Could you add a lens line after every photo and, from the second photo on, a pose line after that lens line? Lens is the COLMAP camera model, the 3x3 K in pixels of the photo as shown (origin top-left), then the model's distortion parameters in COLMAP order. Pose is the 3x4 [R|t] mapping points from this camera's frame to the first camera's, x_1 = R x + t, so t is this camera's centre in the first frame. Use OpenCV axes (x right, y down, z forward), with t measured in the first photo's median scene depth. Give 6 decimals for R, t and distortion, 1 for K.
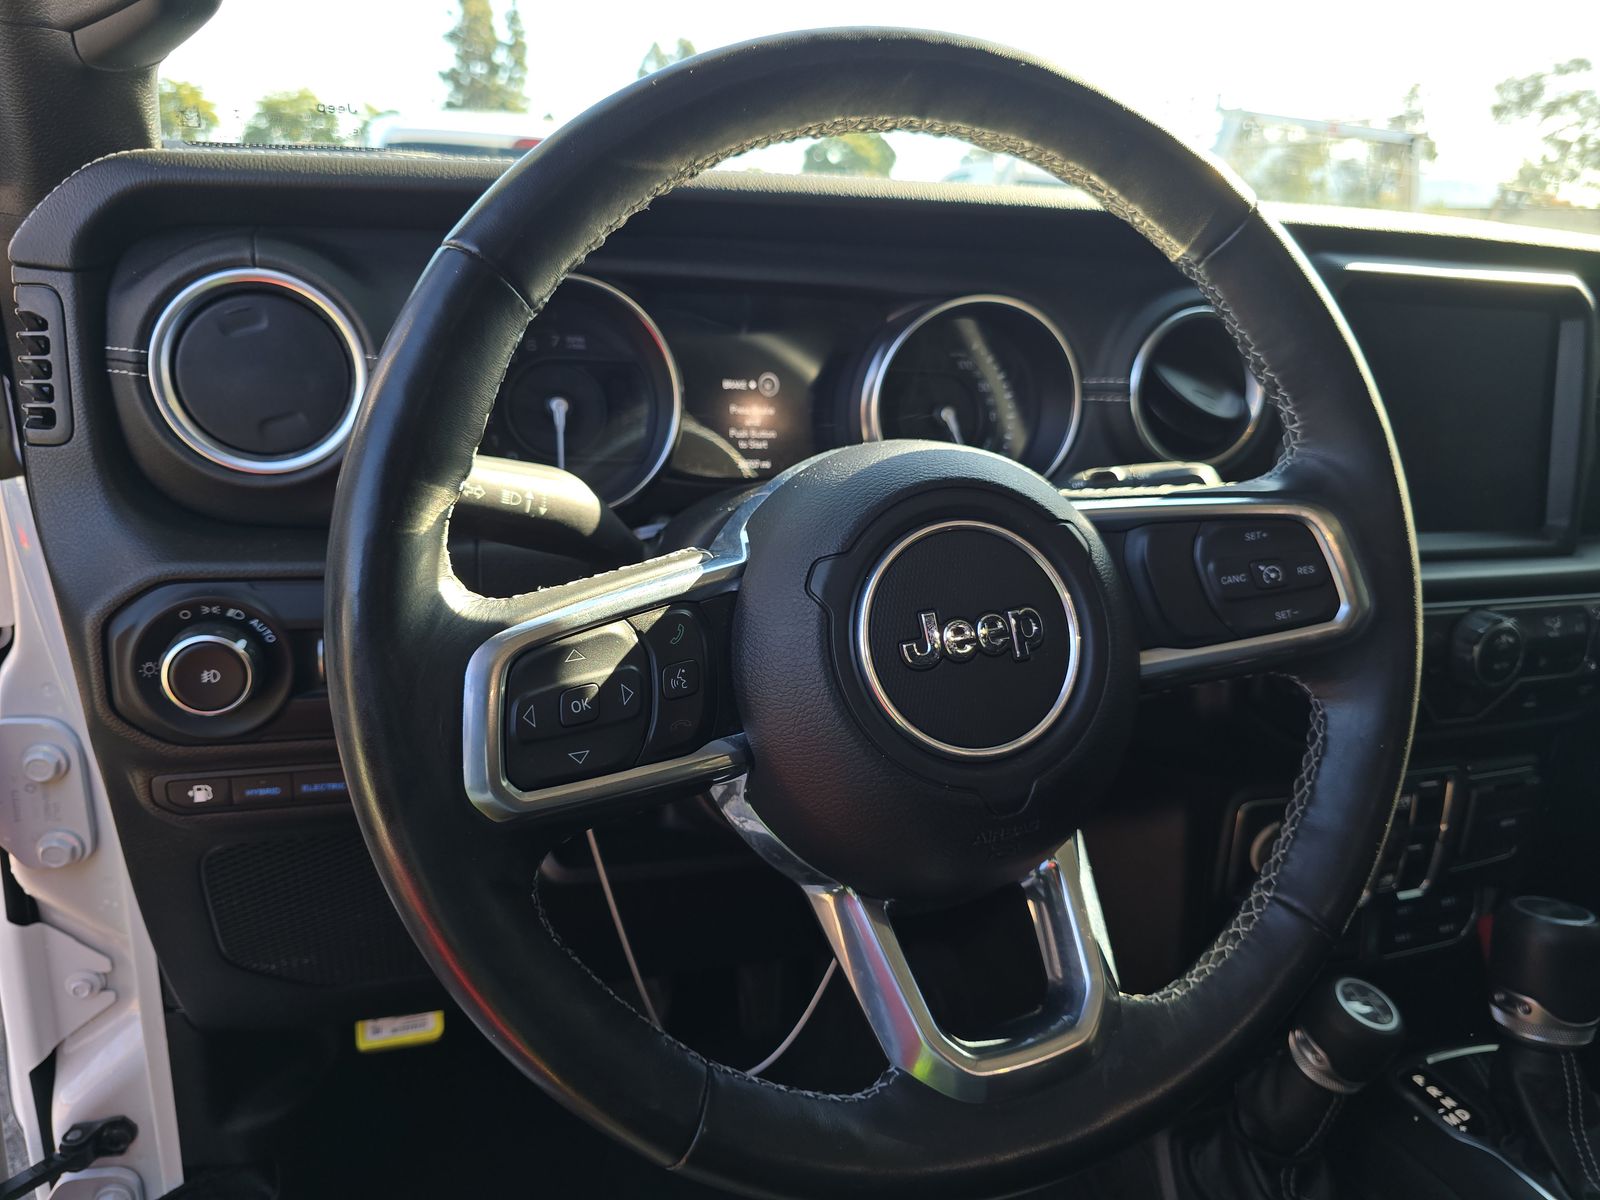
lens RADIAL K [[1084.7, 0, 798.9], [0, 1084.7, 592.6], [0, 0, 1]] dist [0.043617, -0.052217]
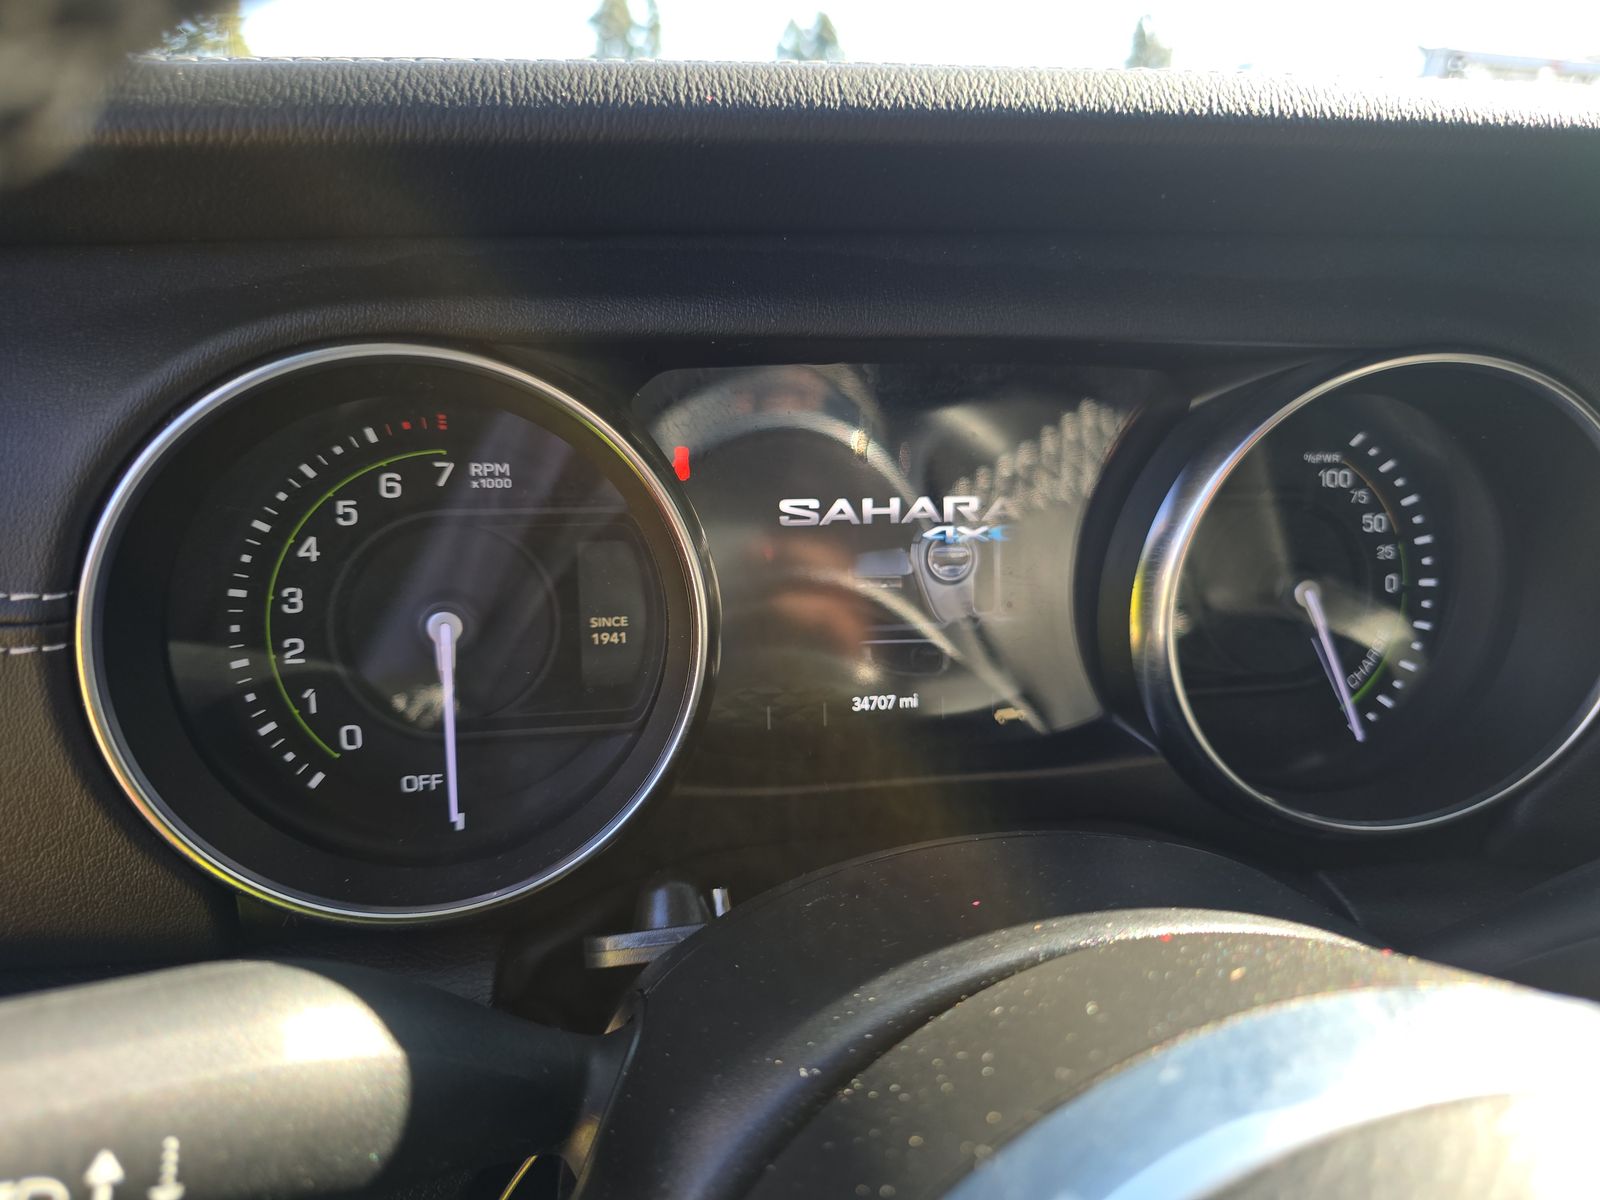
lens RADIAL K [[1084.7, 0, 816.2], [0, 1084.7, 606.2], [0, 0, 1]] dist [0.043617, -0.052217]
pose [[0.994101, 0.001094, -0.108452, -0.021899], [0.002445, 0.999469, 0.032492, -0.194247], [0.108430, -0.032566, 0.993570, 0.577102]]
